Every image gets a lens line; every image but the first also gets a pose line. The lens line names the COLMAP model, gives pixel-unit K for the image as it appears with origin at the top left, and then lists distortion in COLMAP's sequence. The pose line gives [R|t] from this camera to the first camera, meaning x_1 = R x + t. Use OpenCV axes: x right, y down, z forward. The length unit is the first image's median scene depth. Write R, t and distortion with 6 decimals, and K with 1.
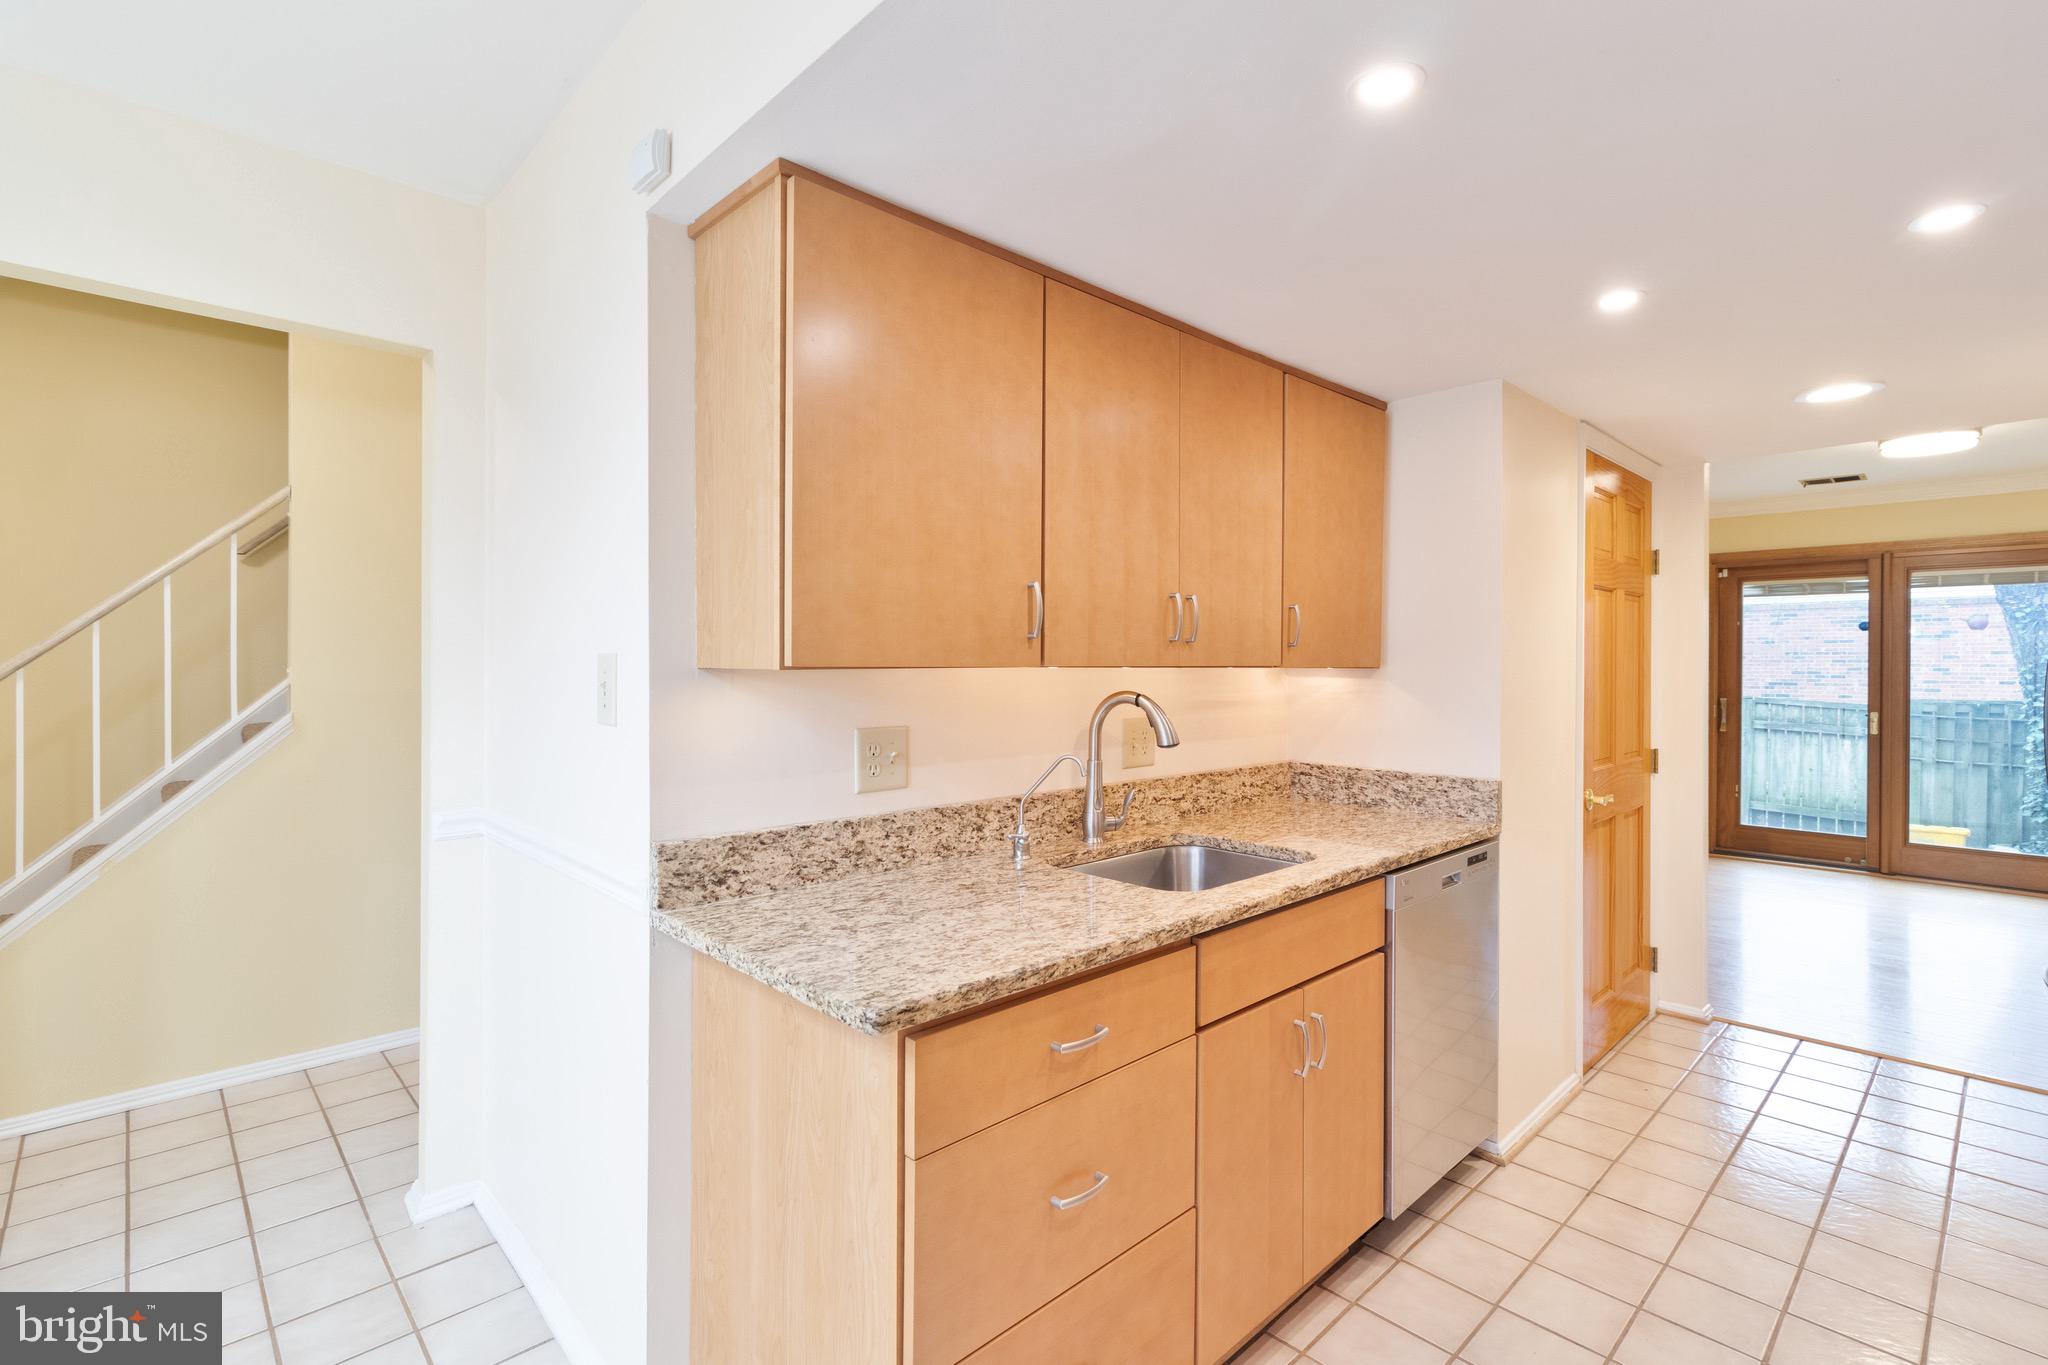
lens RADIAL K [[942.4, 0, 1024.0], [0, 942.4, 667.7], [0, 0, 1]] dist [0.000684, 0.001624]
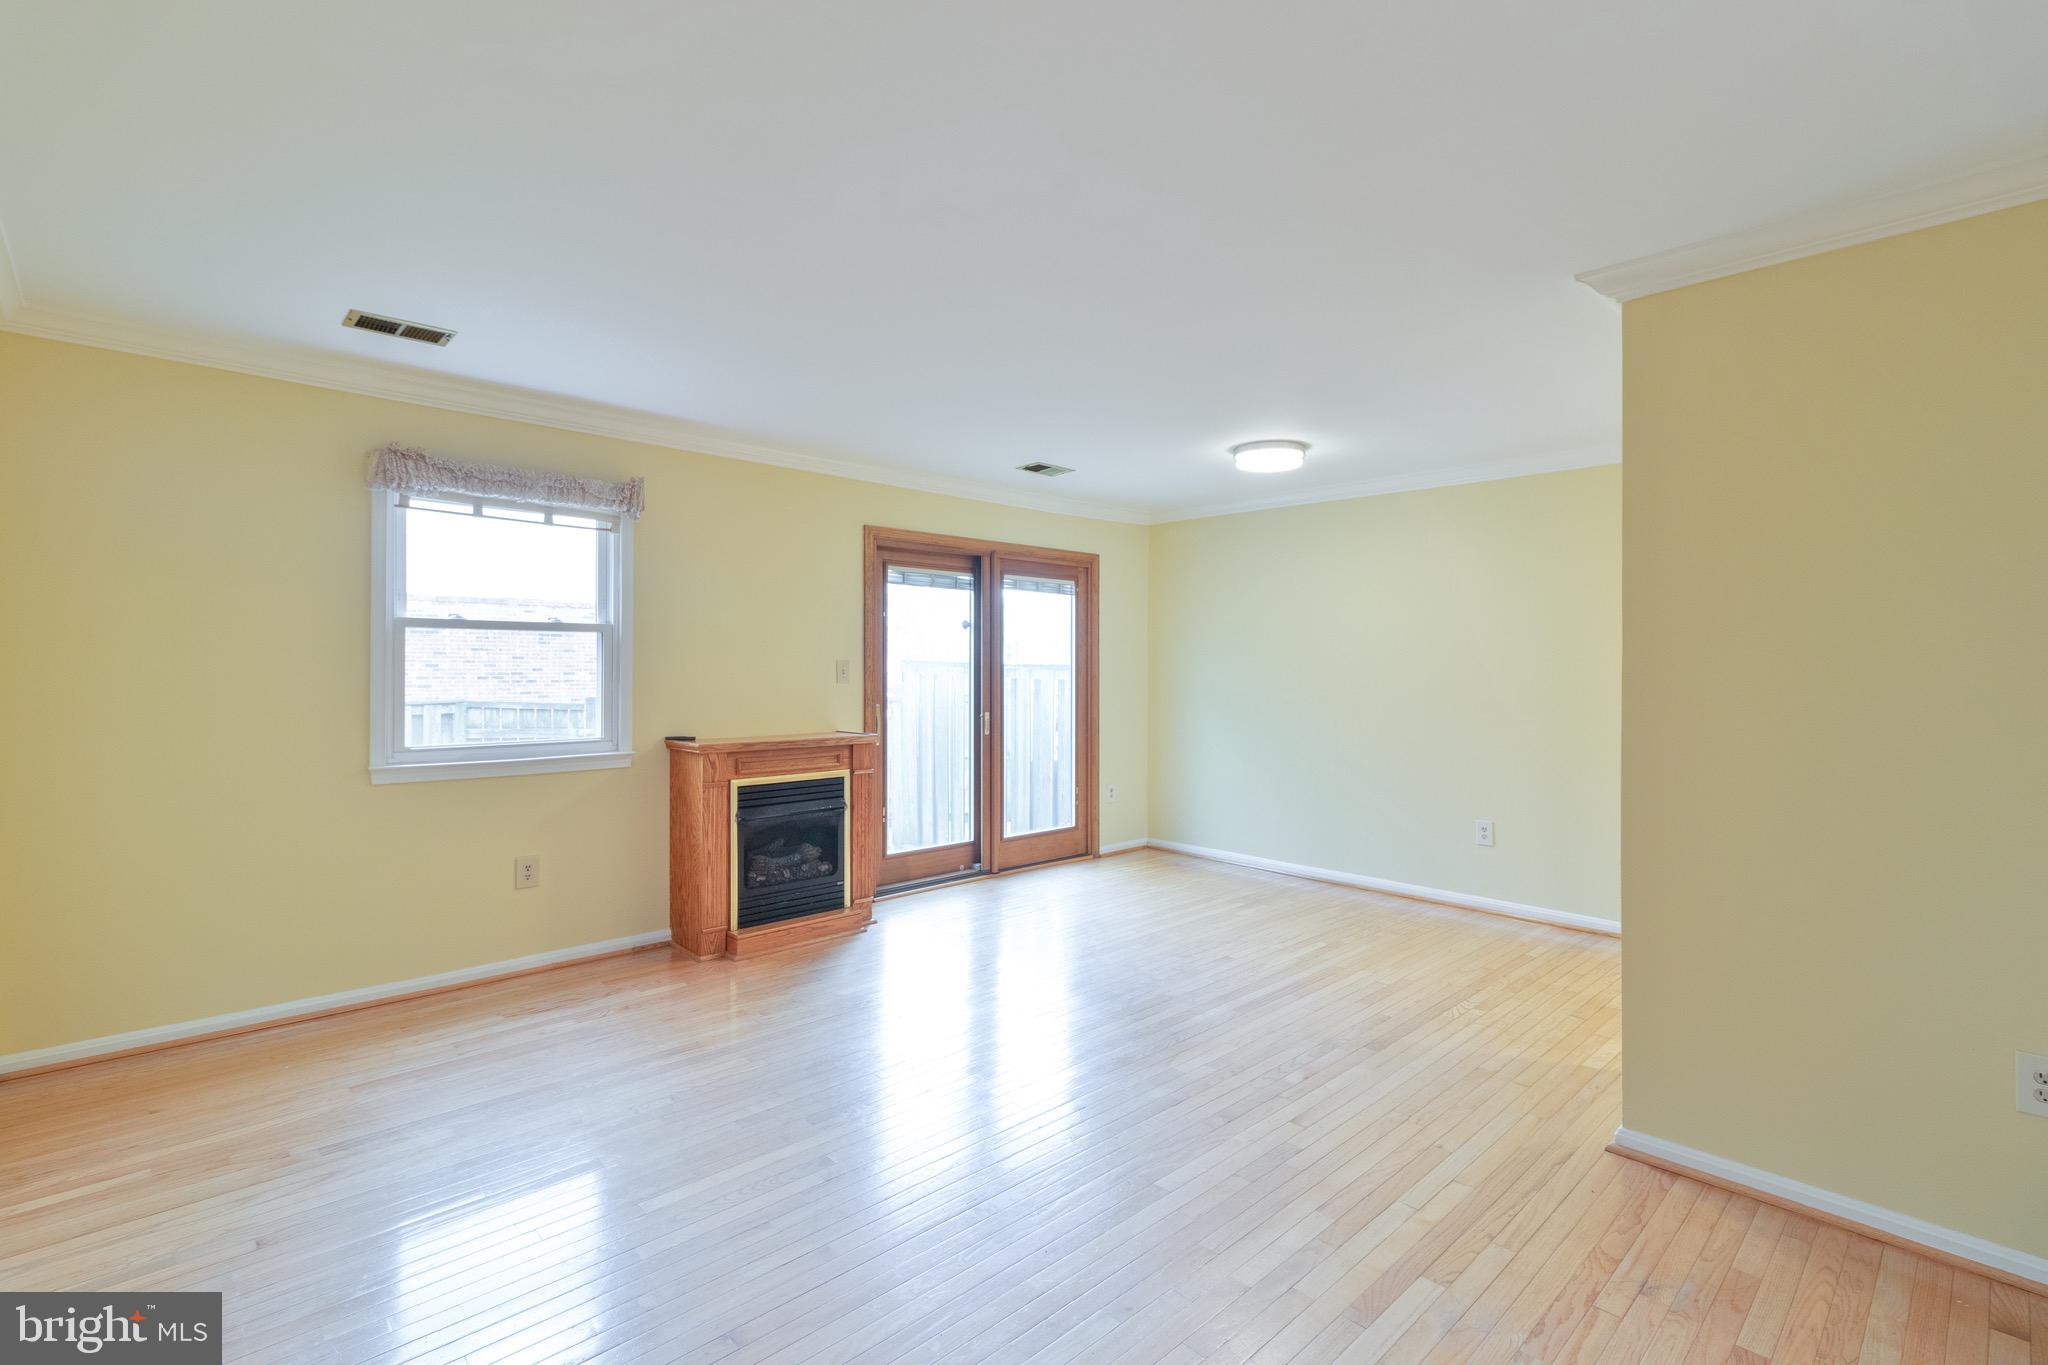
lens RADIAL K [[942.4, 0, 1012.9], [0, 942.4, 696.7], [0, 0, 1]] dist [0.000684, 0.001624]
pose [[0.005411, -0.035524, 0.999354, -0.187986], [-0.002179, 0.999366, 0.035536, -0.011215], [-0.999983, -0.002370, 0.005331, 2.260733]]
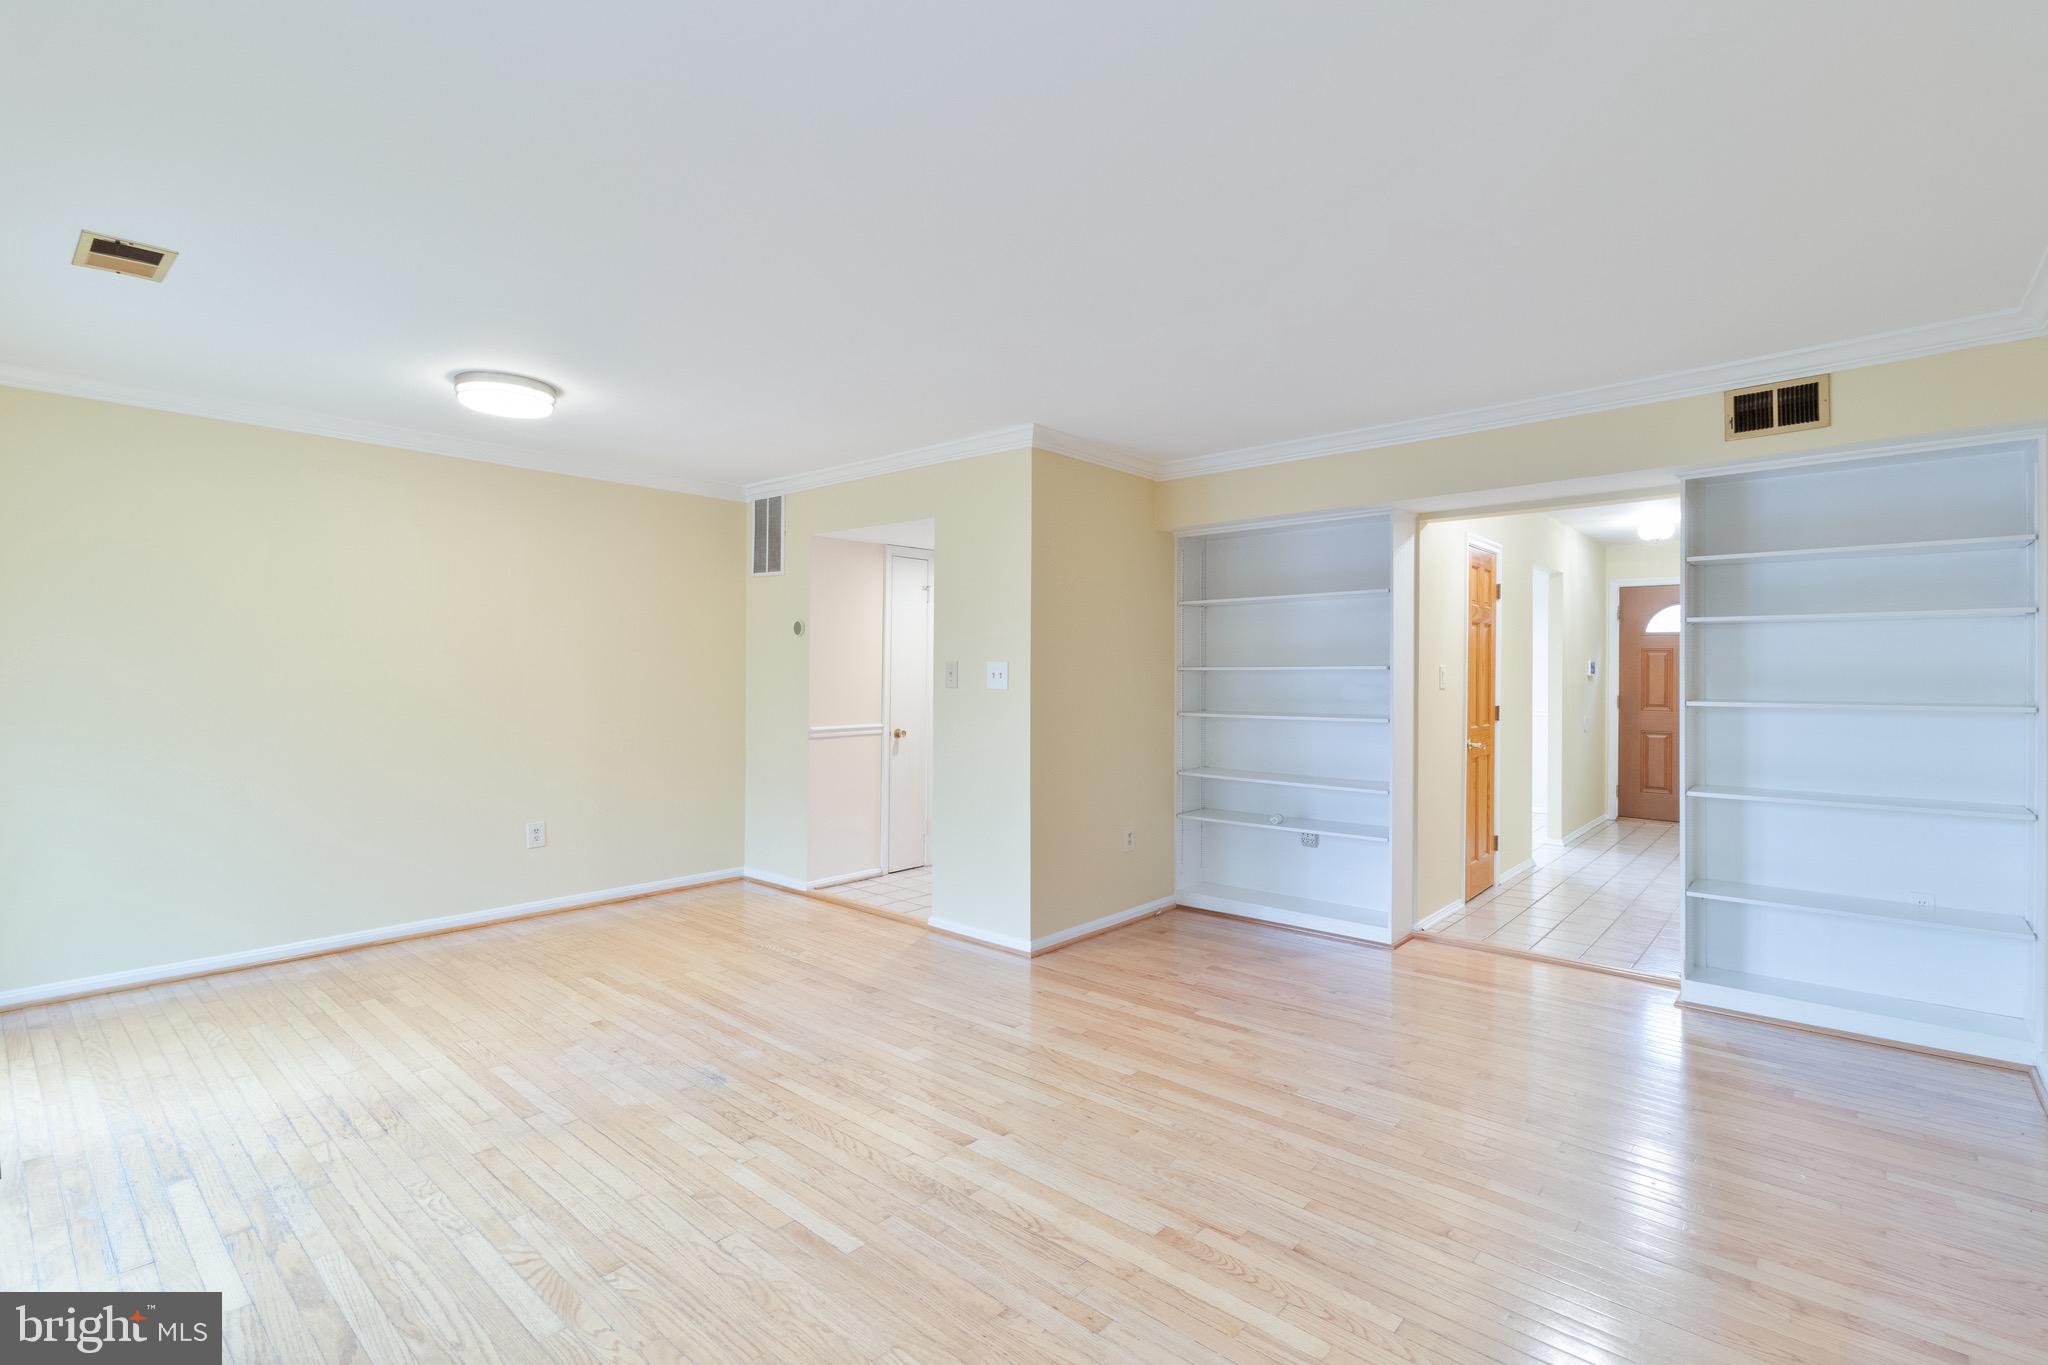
lens RADIAL K [[942.4, 0, 1018.7], [0, 942.4, 662.8], [0, 0, 1]] dist [0.000684, 0.001624]
pose [[-0.996140, -0.007631, -0.087446, 1.004950], [-0.007405, 0.999968, -0.002910, -0.011101], [0.087466, -0.002251, -0.996165, 3.318563]]
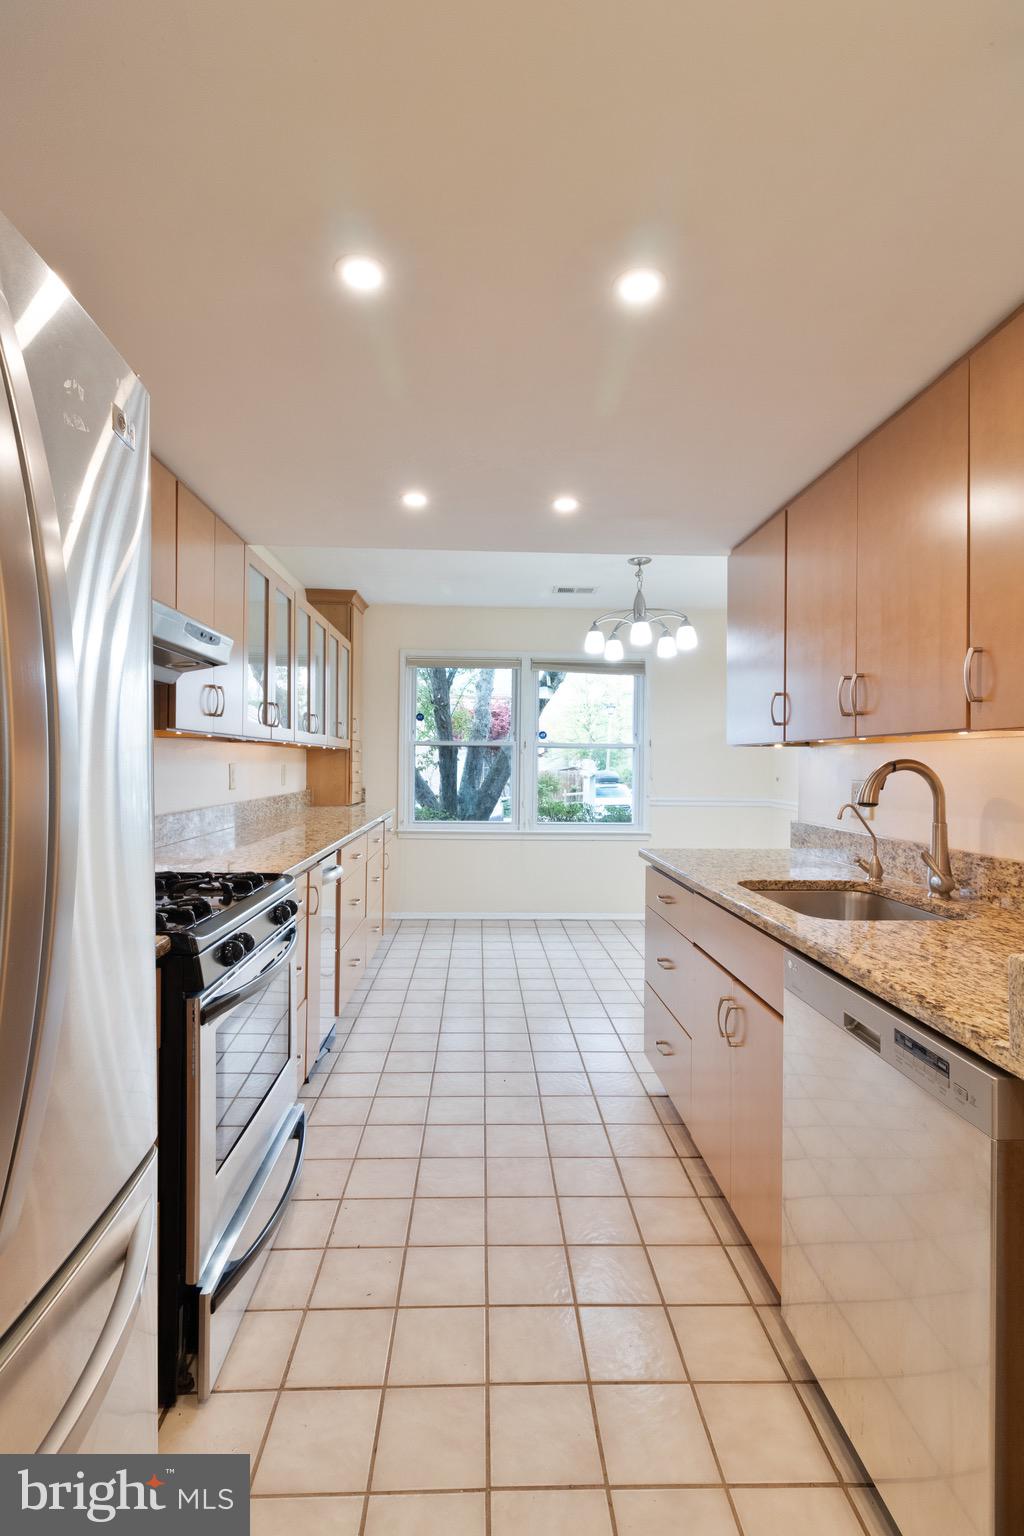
lens RADIAL K [[706.8, 0, 501.2], [0, 706.8, 763.8], [0, 0, 1]] dist [0.000684, 0.001624]
pose [[-0.666041, -0.005899, -0.745892, 0.901301], [-0.012498, 0.999917, 0.003252, 0.028532], [0.745810, 0.011488, -0.666059, 1.019513]]
